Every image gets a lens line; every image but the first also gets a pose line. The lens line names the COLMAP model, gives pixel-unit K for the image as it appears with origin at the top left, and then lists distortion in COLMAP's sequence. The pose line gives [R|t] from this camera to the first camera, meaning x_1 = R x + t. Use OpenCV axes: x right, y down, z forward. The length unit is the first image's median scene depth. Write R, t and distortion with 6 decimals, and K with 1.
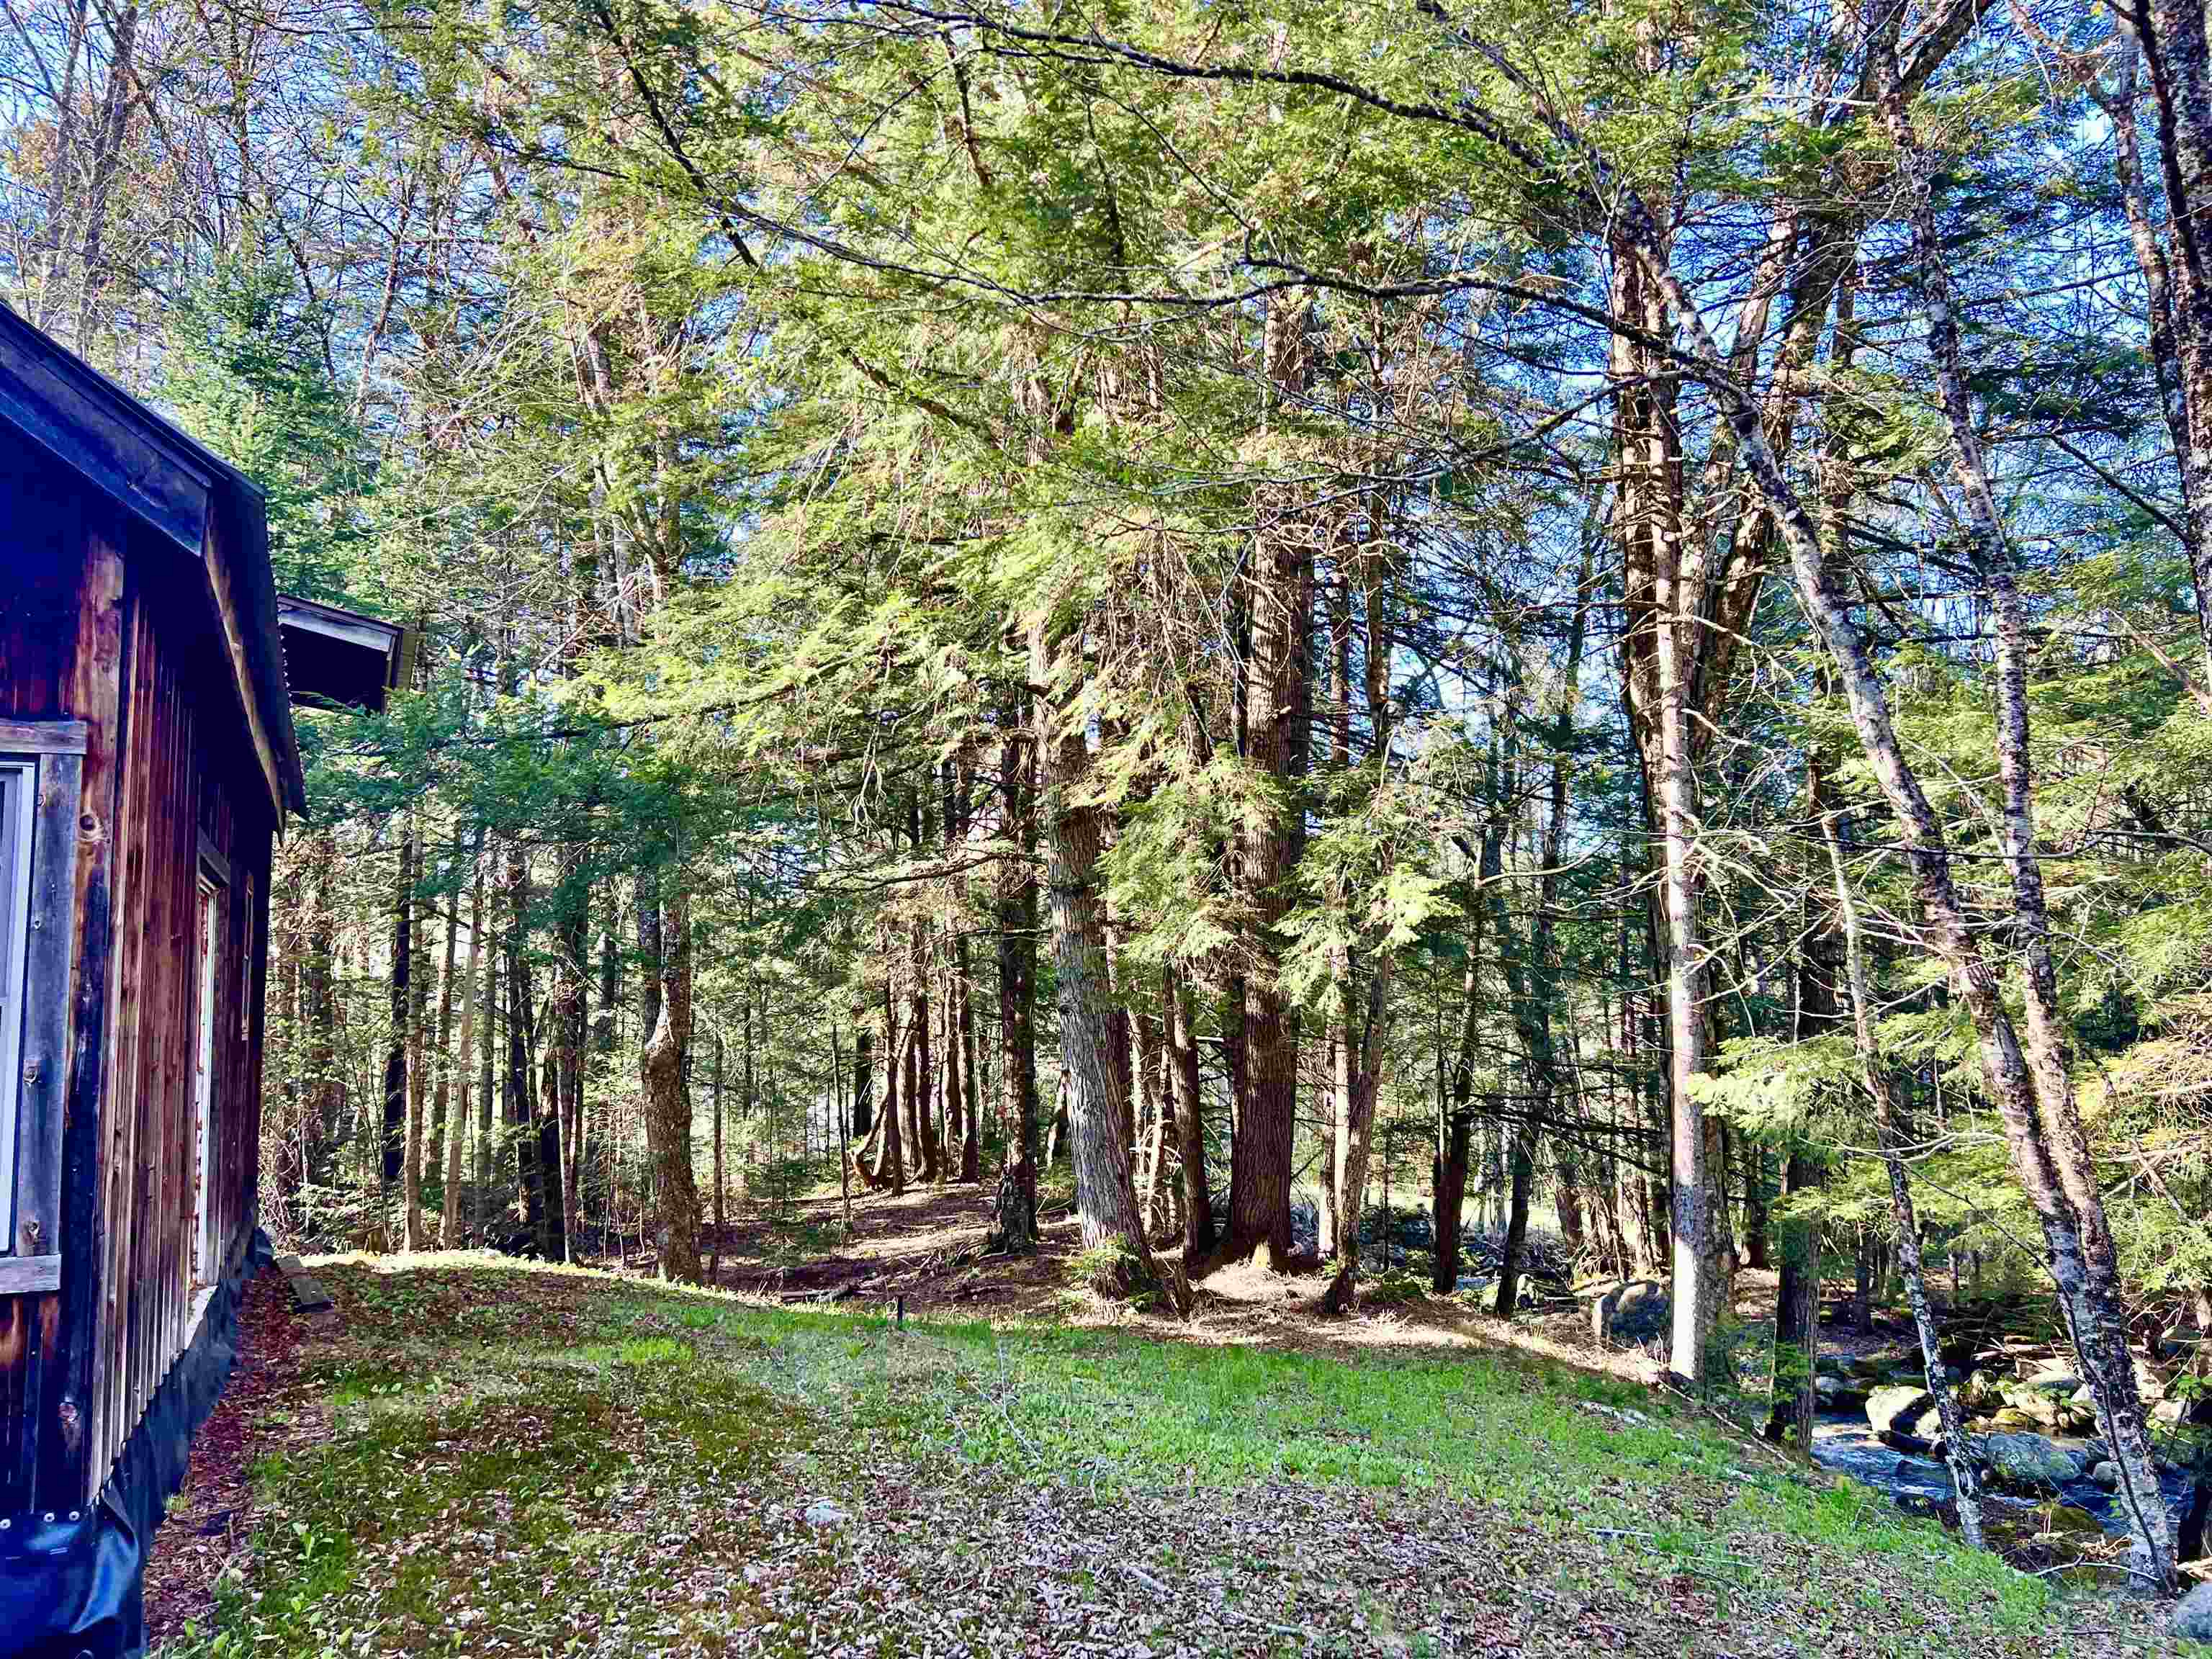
lens RADIAL K [[1623.8, 0, 1120.7], [0, 1623.8, 842.7], [0, 0, 1]] dist [0.098946, -0.112546]
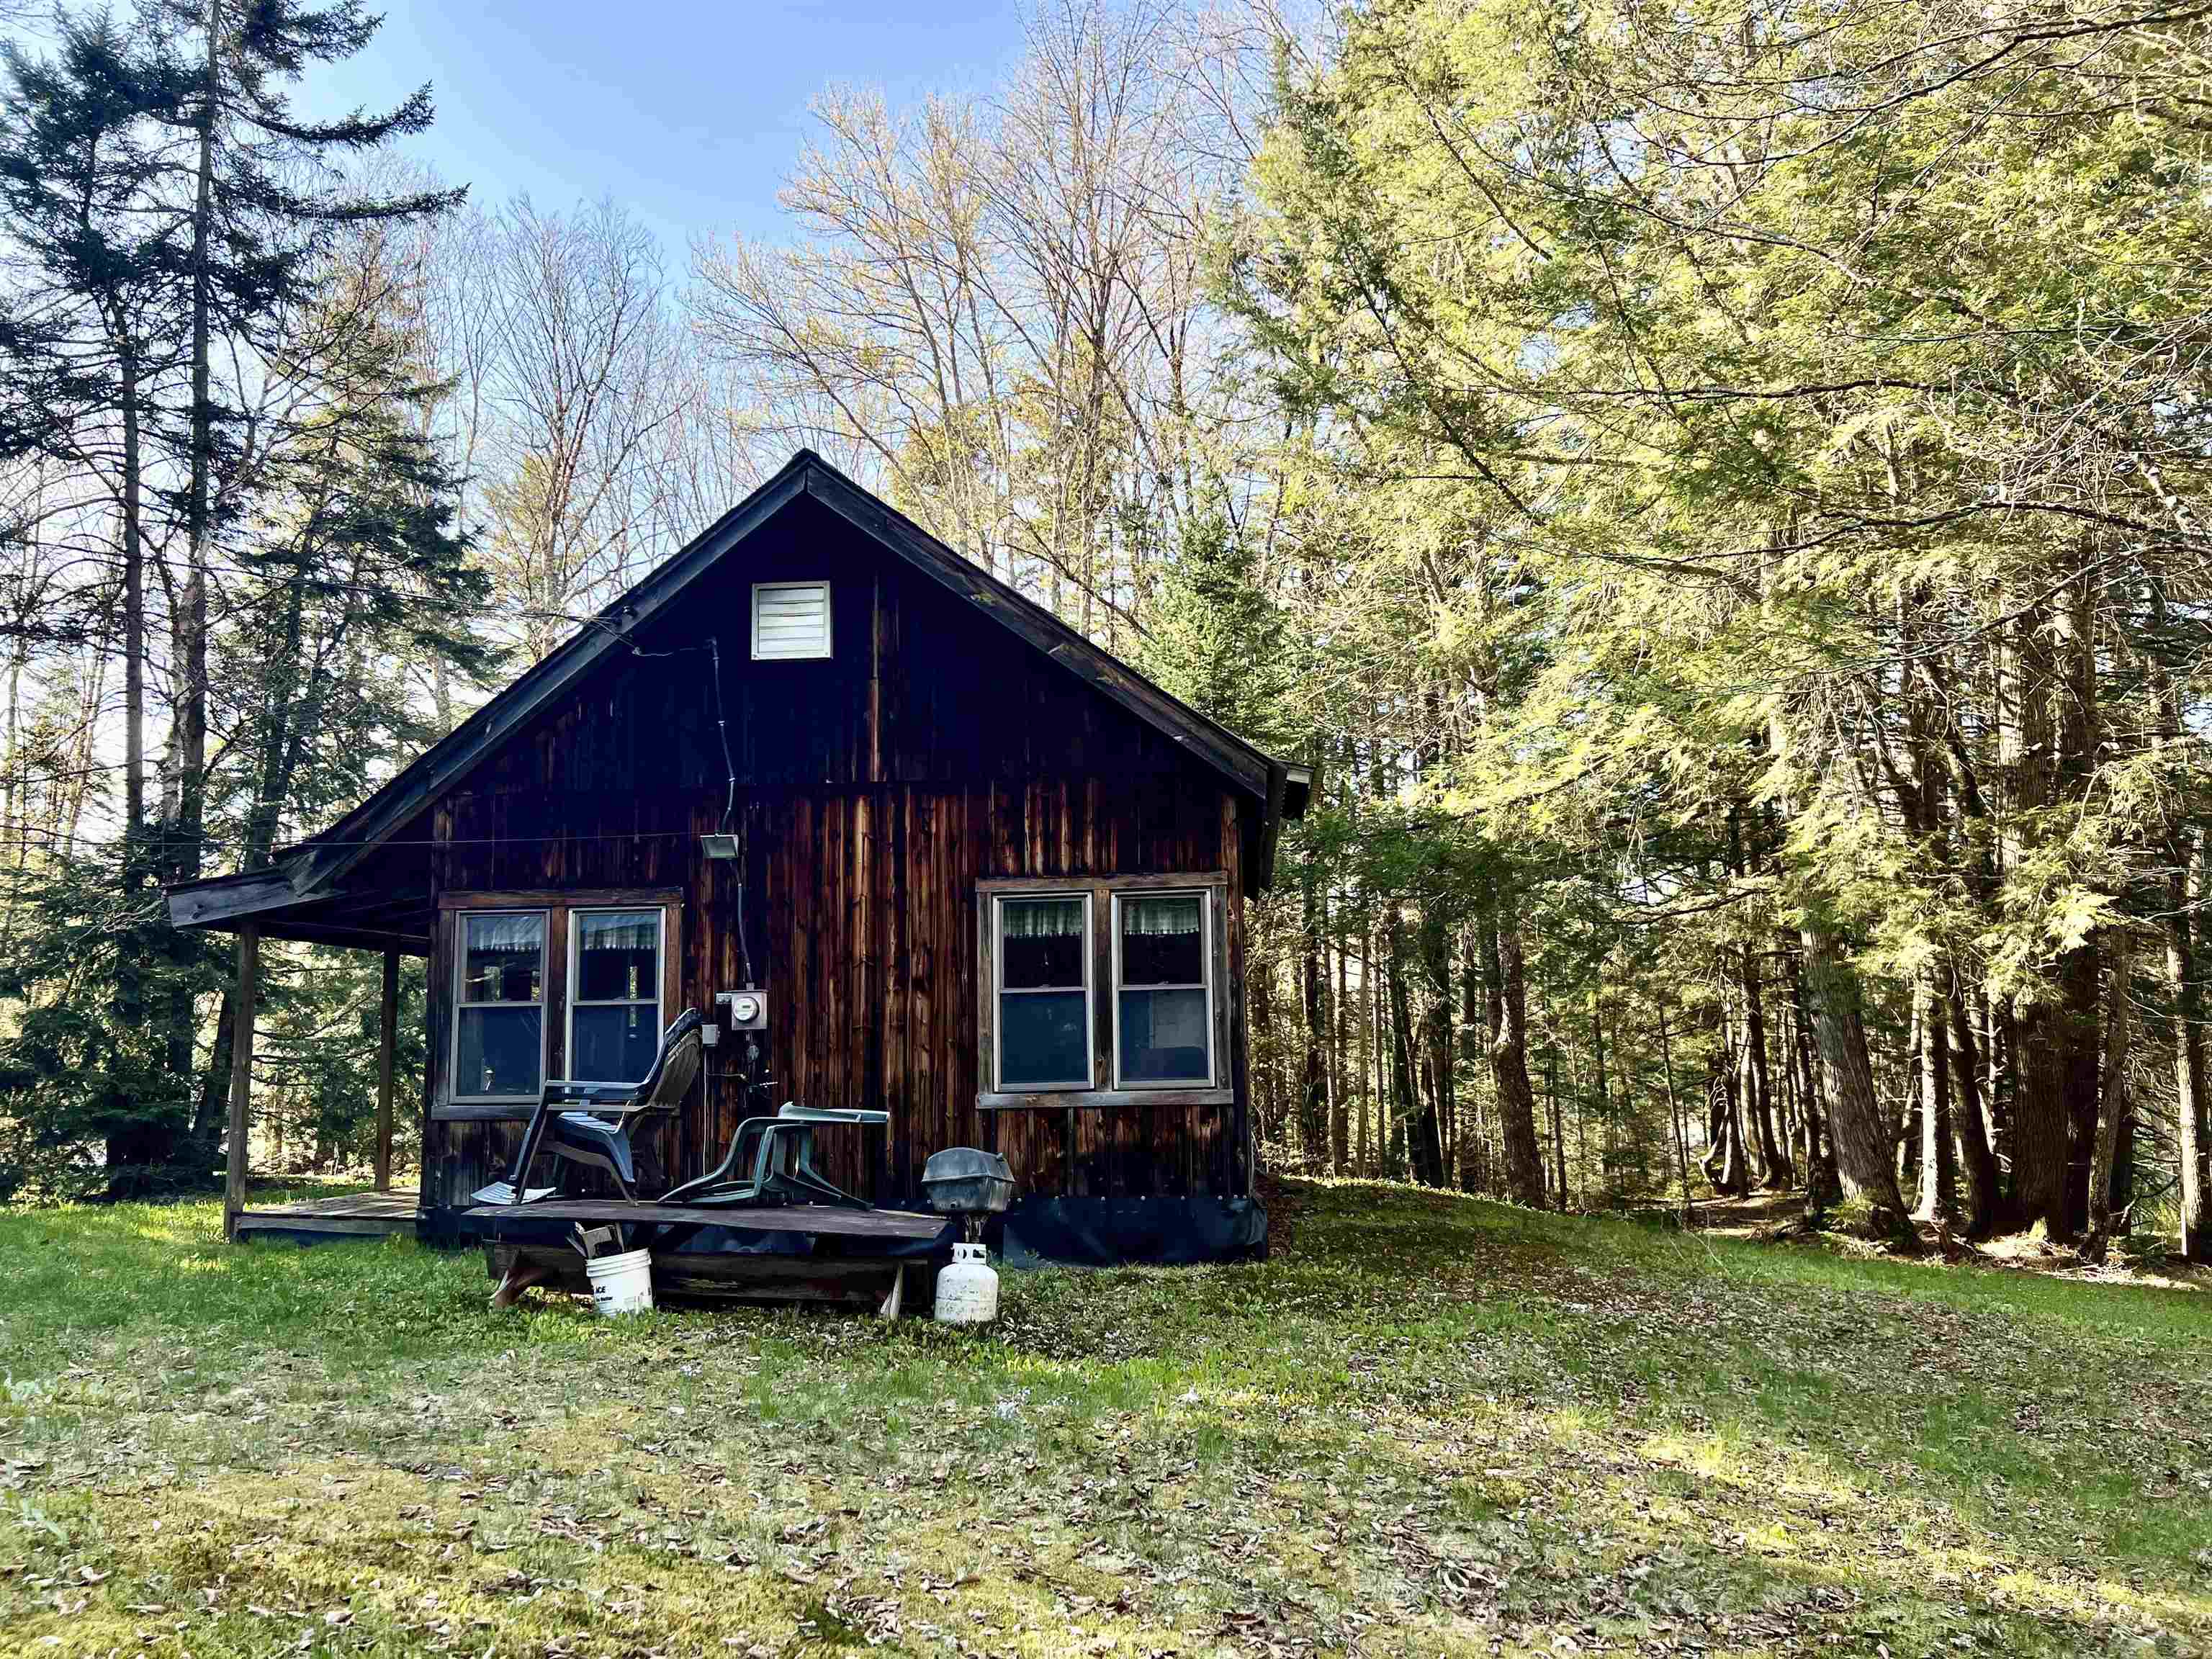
lens RADIAL K [[1623.8, 0, 1120.7], [0, 1623.8, 842.7], [0, 0, 1]] dist [0.098946, -0.112546]
pose [[0.869461, -0.062684, -0.490008, 0.110638], [0.053312, 0.998030, -0.033076, -0.011911], [0.491116, 0.002636, 0.871090, -0.312608]]
